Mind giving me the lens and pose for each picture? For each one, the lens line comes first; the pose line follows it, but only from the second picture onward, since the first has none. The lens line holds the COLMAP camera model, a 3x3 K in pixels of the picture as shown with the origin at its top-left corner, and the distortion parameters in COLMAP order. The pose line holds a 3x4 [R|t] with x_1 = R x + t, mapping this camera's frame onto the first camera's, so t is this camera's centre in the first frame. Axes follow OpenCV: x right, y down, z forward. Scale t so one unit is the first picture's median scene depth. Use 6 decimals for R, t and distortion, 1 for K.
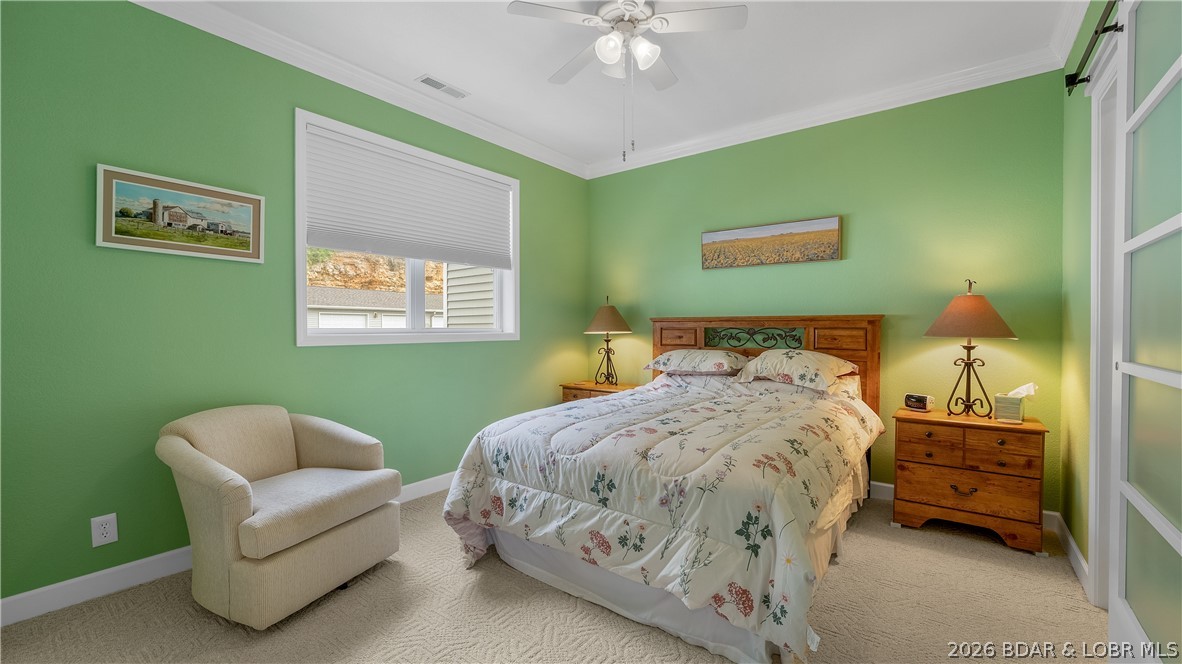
lens RADIAL K [[484.2, 0, 580.9], [0, 484.2, 325.5], [0, 0, 1]] dist [-0.012550, -0.000161]
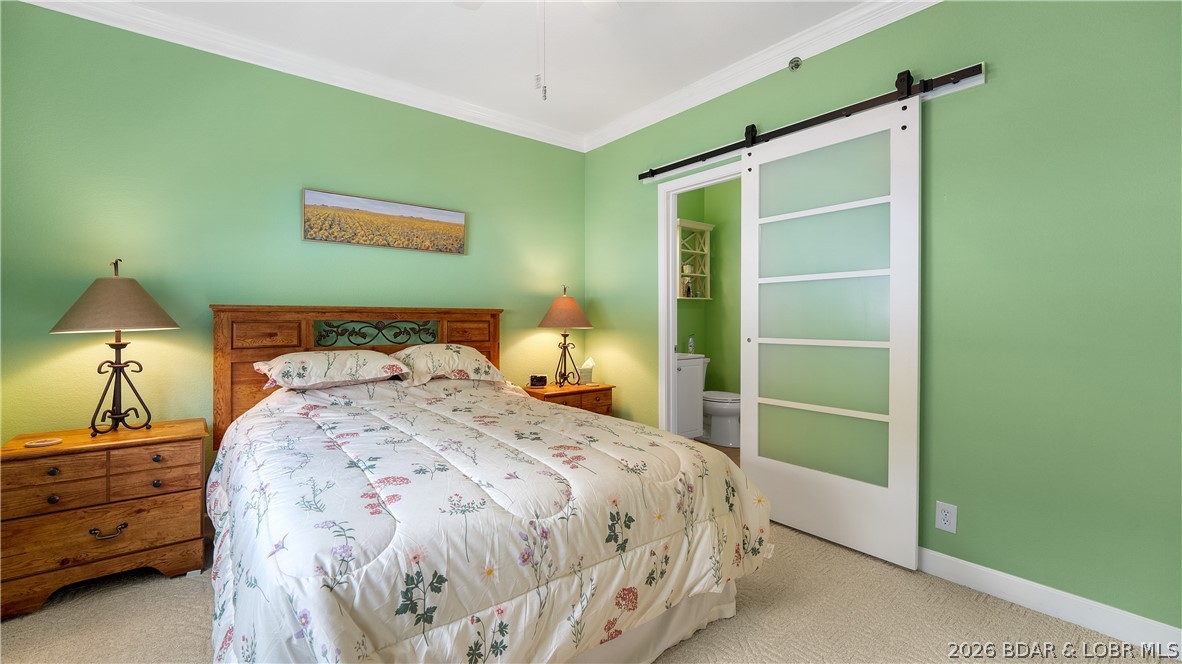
lens RADIAL K [[484.2, 0, 580.9], [0, 484.2, 325.5], [0, 0, 1]] dist [-0.012550, -0.000161]
pose [[0.240369, -0.009125, 0.970639, -0.424758], [-0.002659, 0.999946, 0.010059, 0.003833], [-0.970678, -0.004998, 0.240332, 0.527953]]
